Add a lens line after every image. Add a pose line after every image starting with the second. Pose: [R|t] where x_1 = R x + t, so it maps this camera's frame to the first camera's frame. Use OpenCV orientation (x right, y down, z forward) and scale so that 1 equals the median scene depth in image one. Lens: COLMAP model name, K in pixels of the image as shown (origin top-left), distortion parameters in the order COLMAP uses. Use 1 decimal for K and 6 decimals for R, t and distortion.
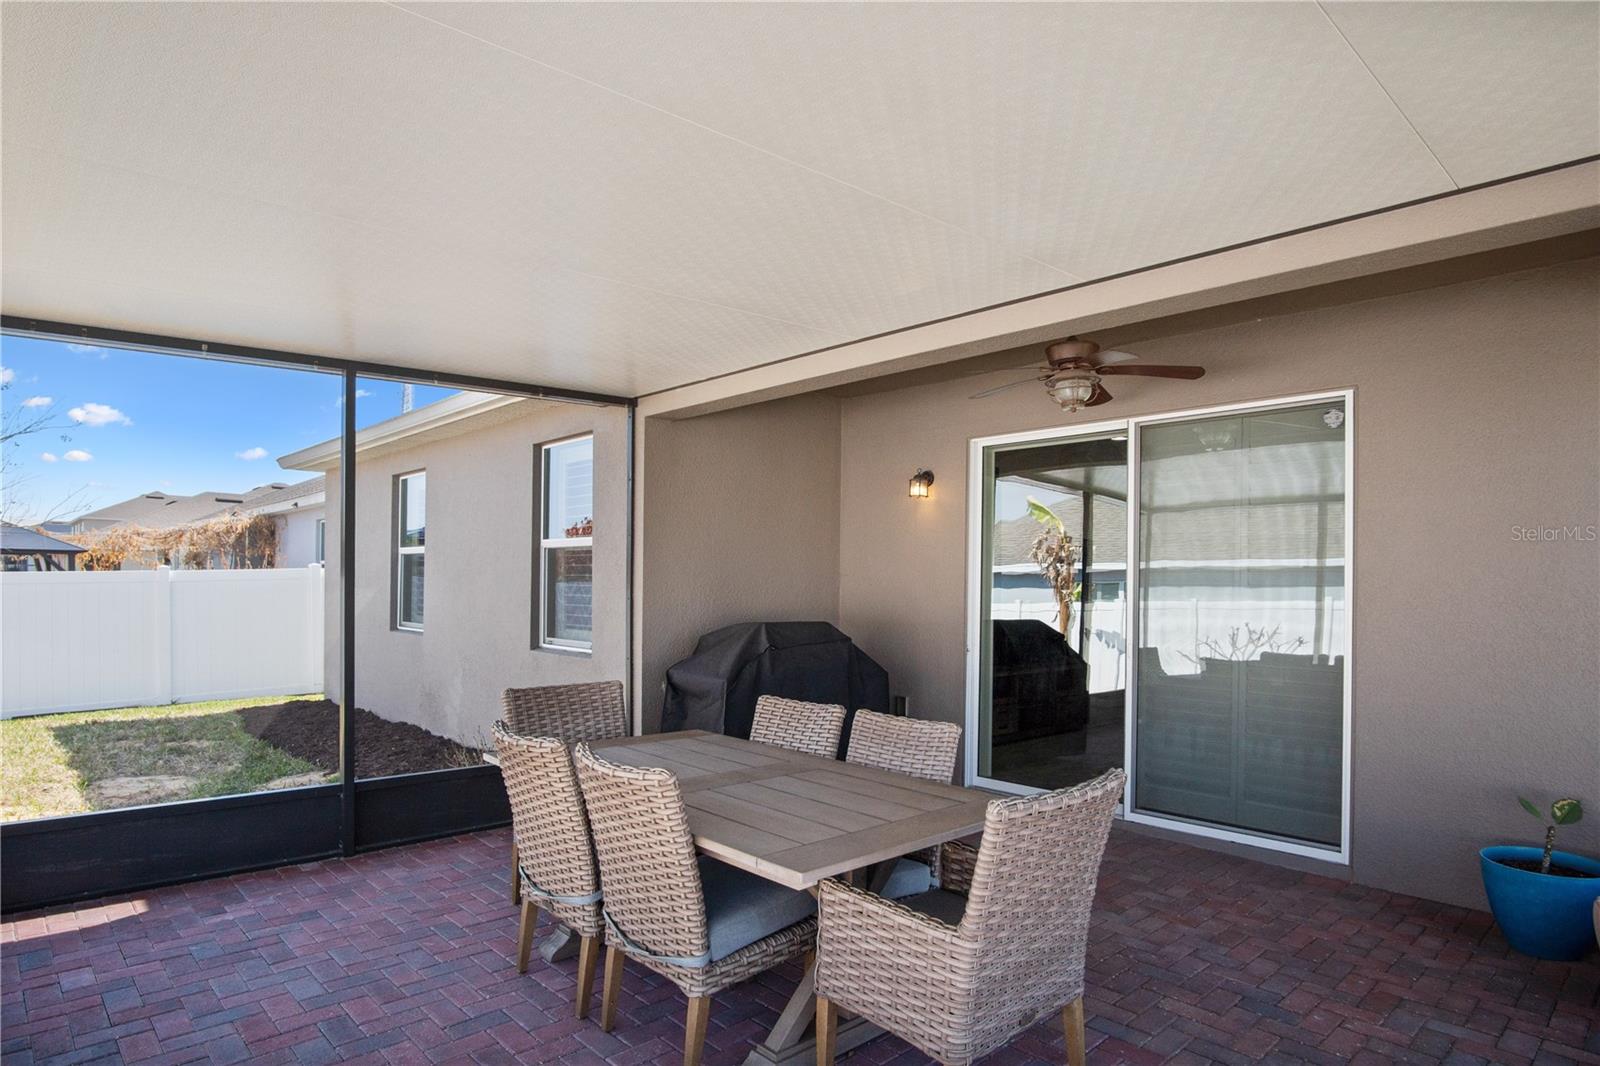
lens RADIAL K [[891.3, 0, 799.5], [0, 891.3, 582.1], [0, 0, 1]] dist [-0.004969, -0.001052]
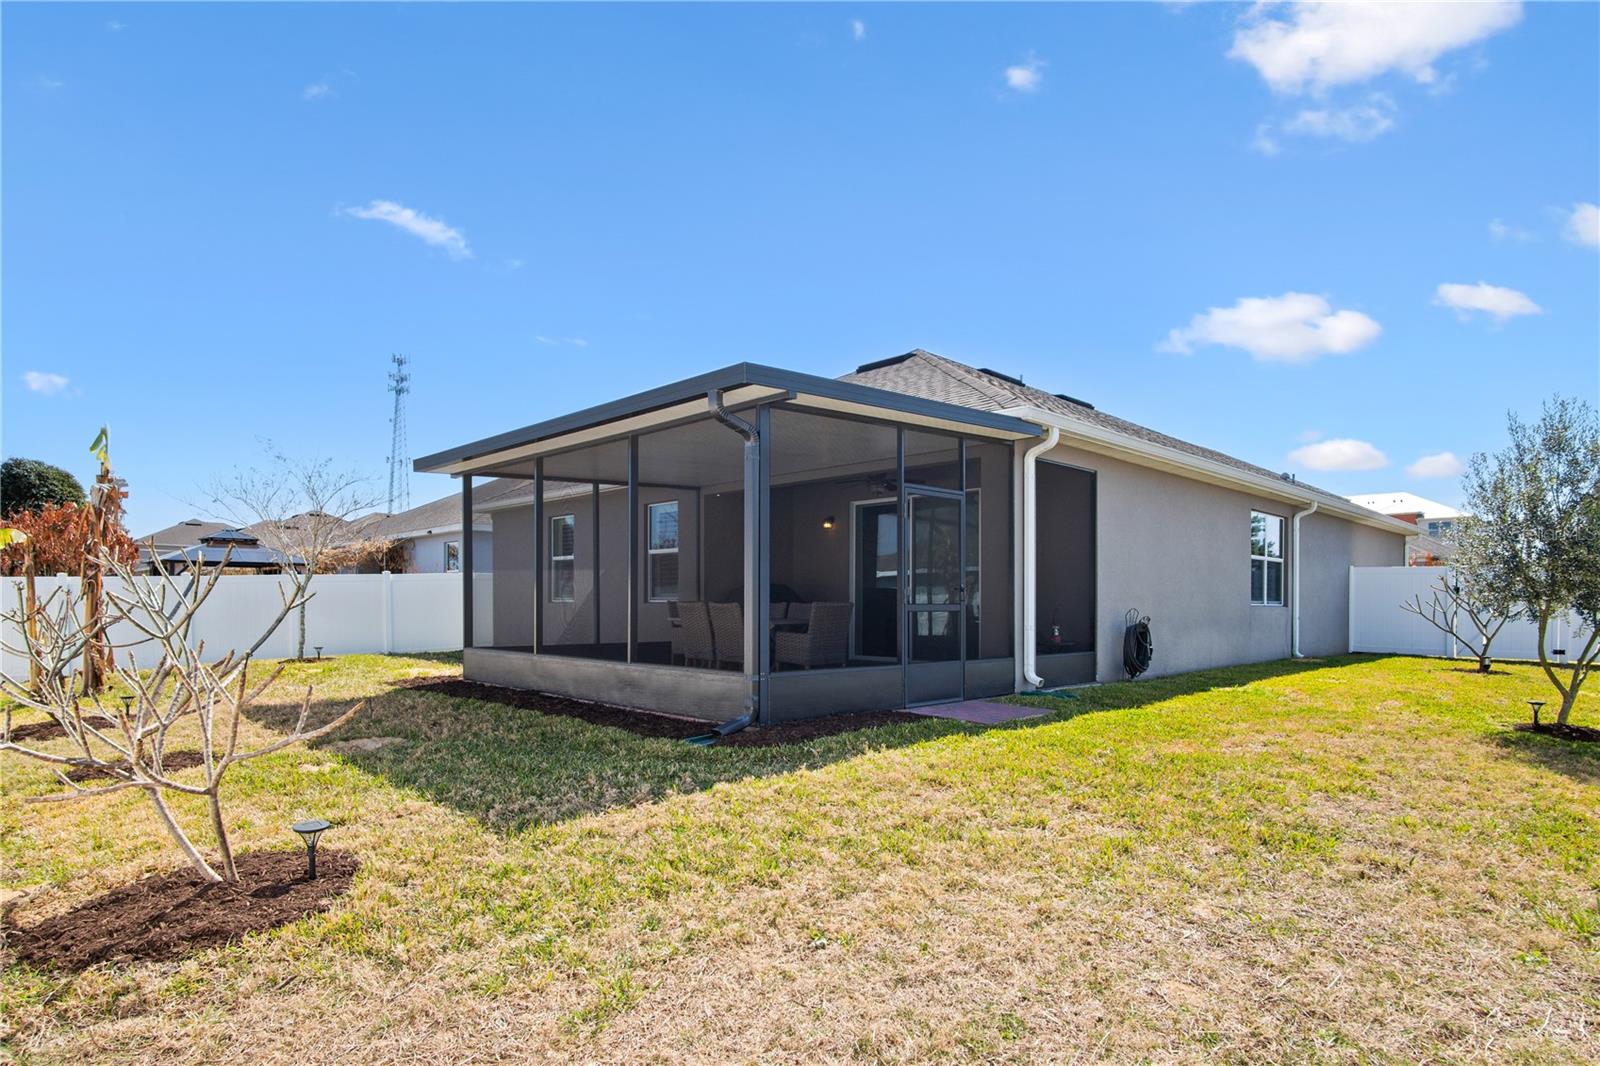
lens RADIAL K [[891.3, 0, 799.5], [0, 891.3, 582.1], [0, 0, 1]] dist [-0.004969, -0.001052]
pose [[0.999659, -0.012890, 0.022713, 0.015157], [0.013320, 0.999733, -0.018891, 0.075884], [-0.022463, 0.019188, 0.999564, -1.163362]]
